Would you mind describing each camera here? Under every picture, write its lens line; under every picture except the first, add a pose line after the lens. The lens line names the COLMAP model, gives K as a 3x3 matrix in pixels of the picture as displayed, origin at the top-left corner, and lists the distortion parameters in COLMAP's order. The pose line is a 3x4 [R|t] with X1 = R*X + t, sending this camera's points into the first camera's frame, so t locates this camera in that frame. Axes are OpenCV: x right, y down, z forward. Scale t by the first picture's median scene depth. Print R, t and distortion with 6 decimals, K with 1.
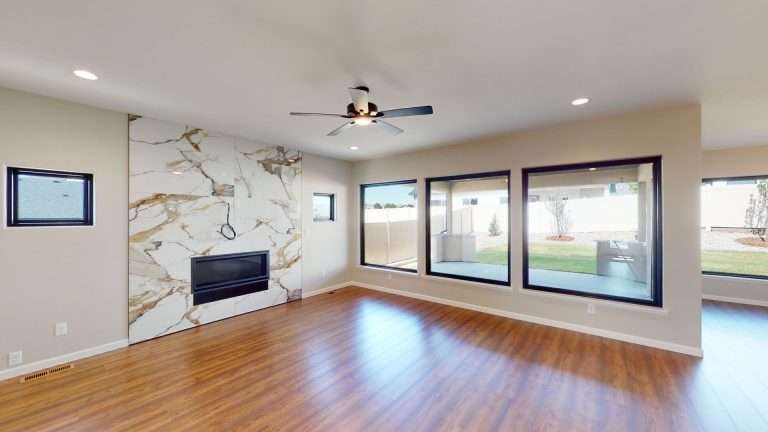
lens RADIAL K [[283.7, 0, 402.0], [0, 283.7, 220.0], [0, 0, 1]] dist [0.003162, 0.000048]
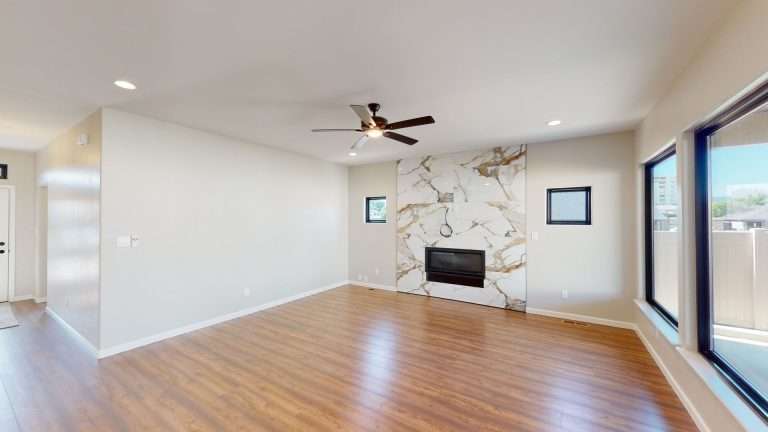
lens RADIAL K [[283.7, 0, 378.7], [0, 283.7, 219.9], [0, 0, 1]] dist [0.003162, 0.000048]
pose [[0.052969, 0.005773, -0.998579, 0.609573], [-0.012178, 0.999913, 0.005135, -0.007874], [0.998522, 0.011889, 0.053035, 0.612034]]
